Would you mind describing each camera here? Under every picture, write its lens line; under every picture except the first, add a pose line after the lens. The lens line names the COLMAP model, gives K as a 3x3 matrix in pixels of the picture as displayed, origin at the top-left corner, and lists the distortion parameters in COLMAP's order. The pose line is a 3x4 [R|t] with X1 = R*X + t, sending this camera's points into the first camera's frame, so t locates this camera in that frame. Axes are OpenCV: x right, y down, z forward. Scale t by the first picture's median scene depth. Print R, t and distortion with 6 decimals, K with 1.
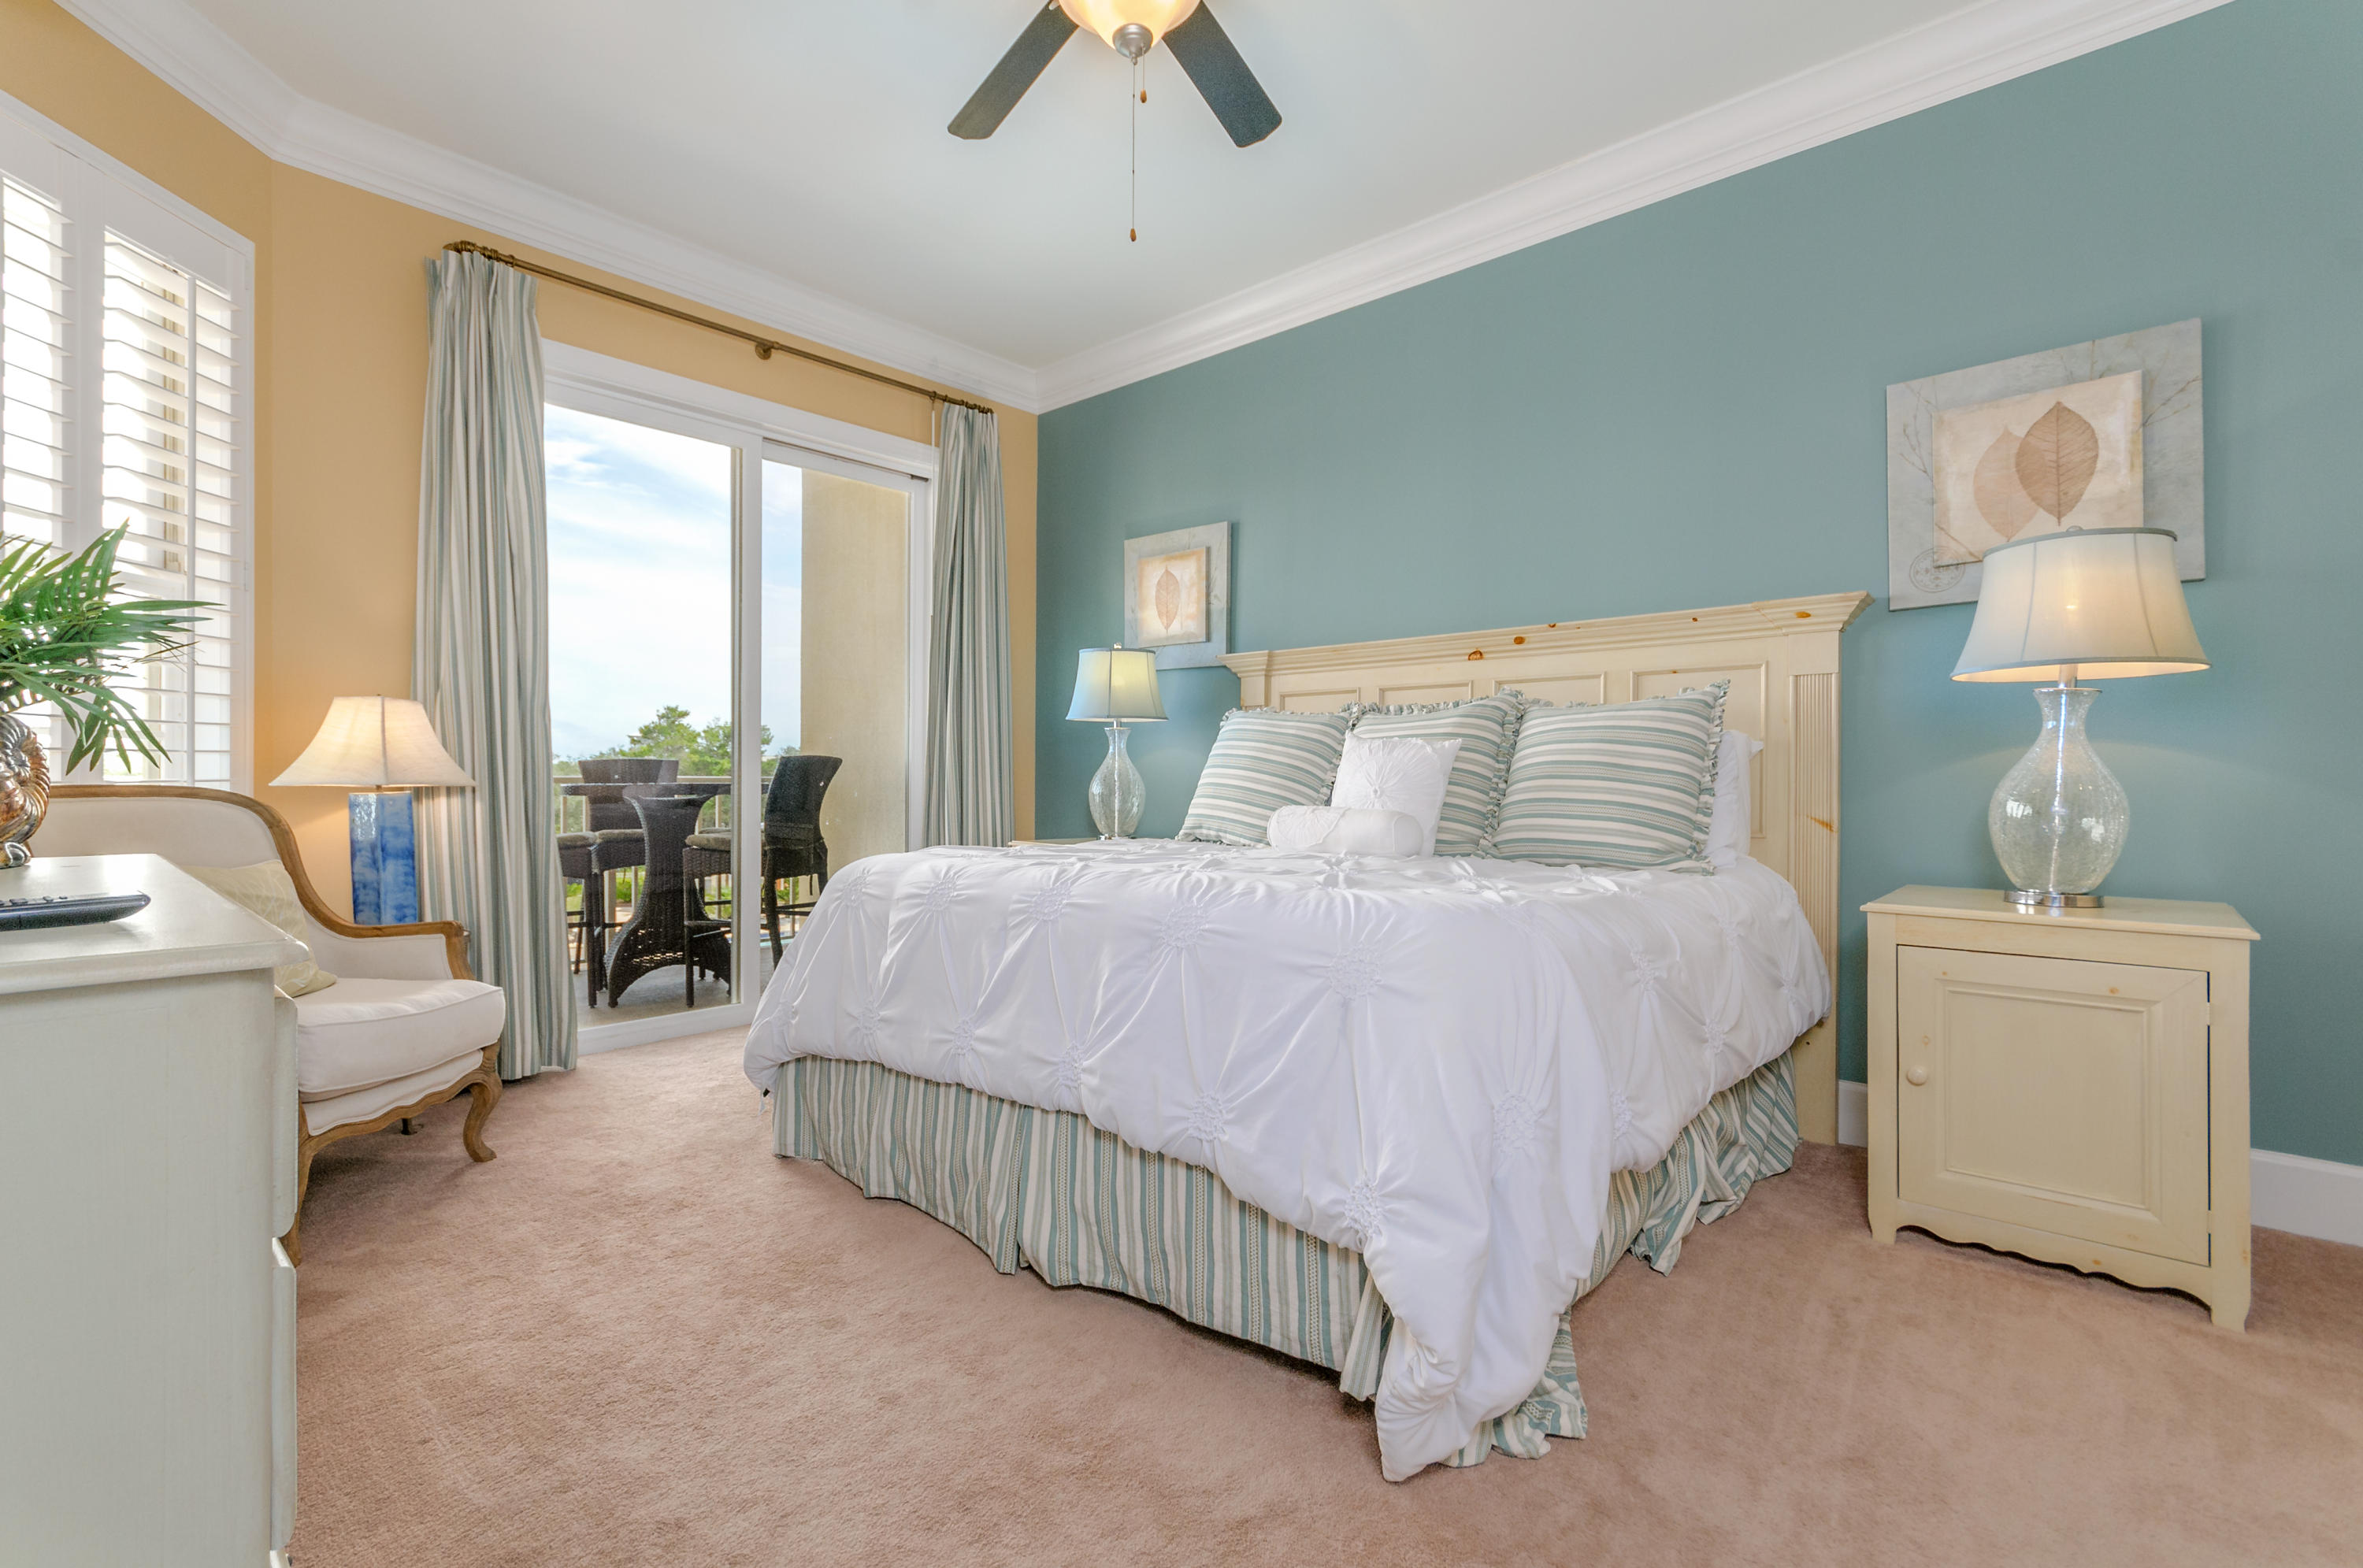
lens RADIAL K [[1041.3, 0, 1169.2], [0, 1041.3, 799.0], [0, 0, 1]] dist [0.003463, 0.000275]
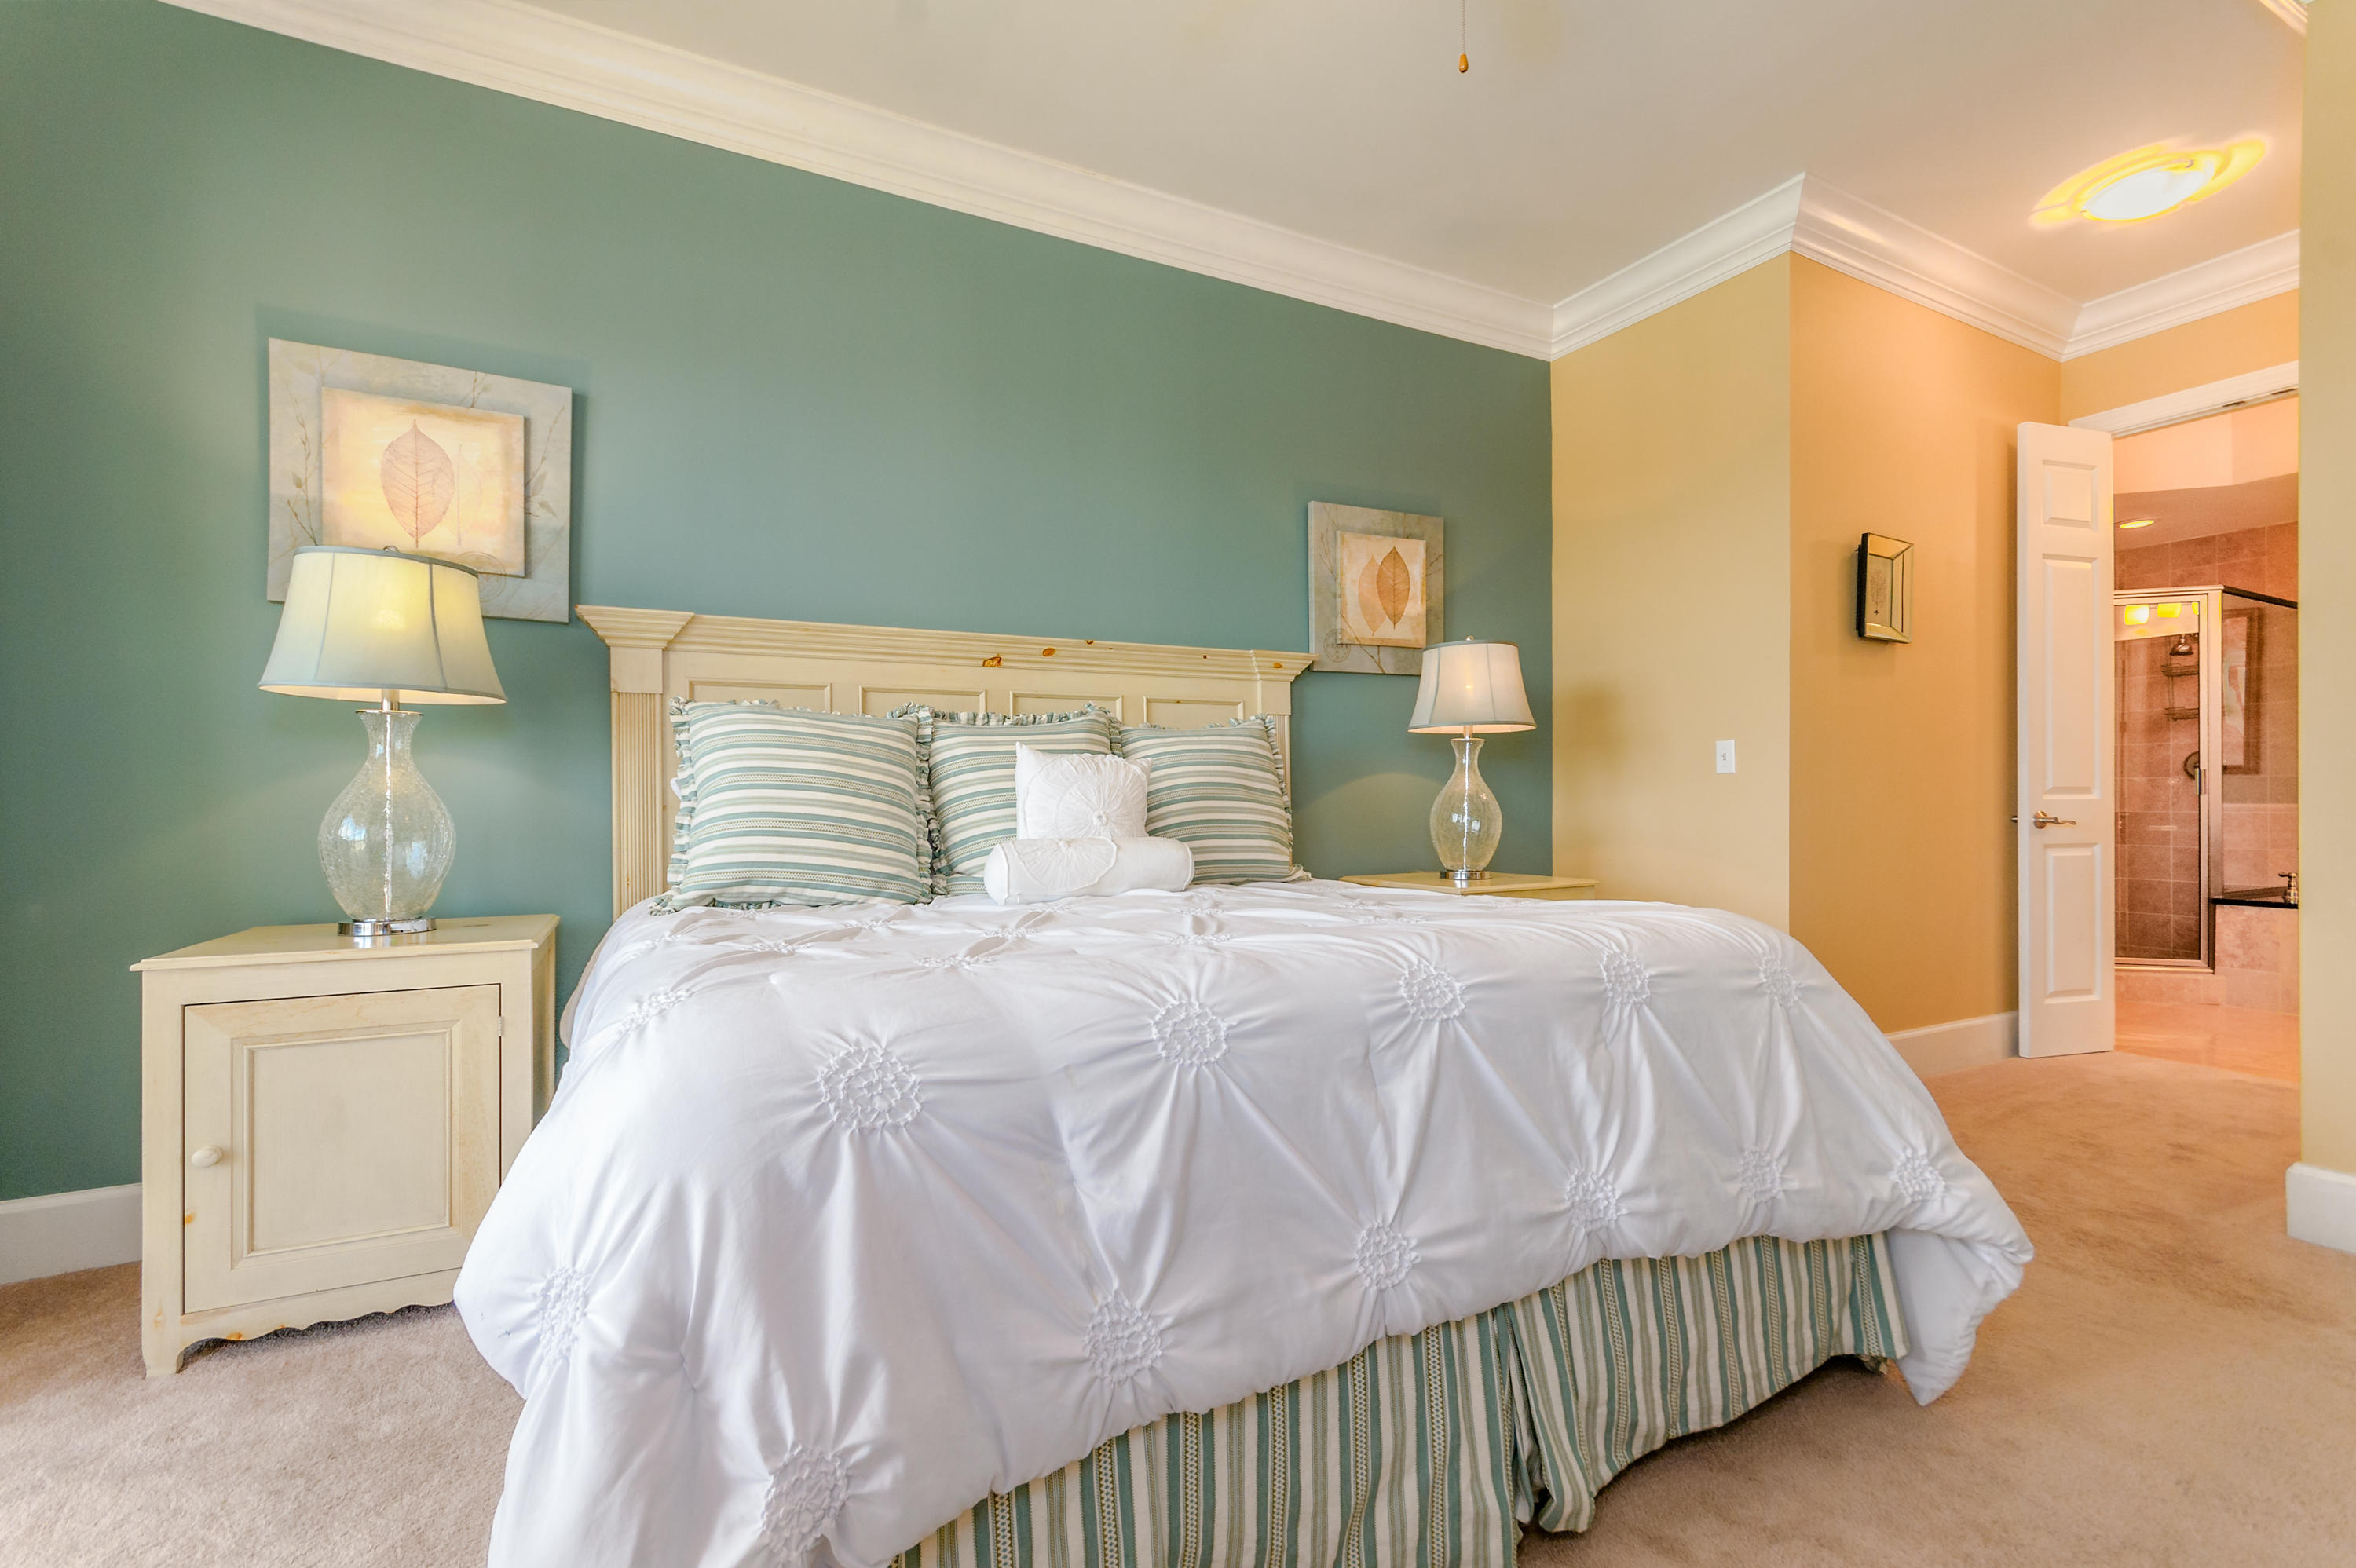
lens RADIAL K [[1051.8, 0, 1178.0], [0, 1051.8, 784.0], [0, 0, 1]] dist [0.012245, -0.000005]
pose [[0.350926, 0.004916, 0.936390, -0.607324], [0.028441, 0.999469, -0.015906, -0.020830], [-0.935971, 0.032214, 0.350600, 0.689996]]
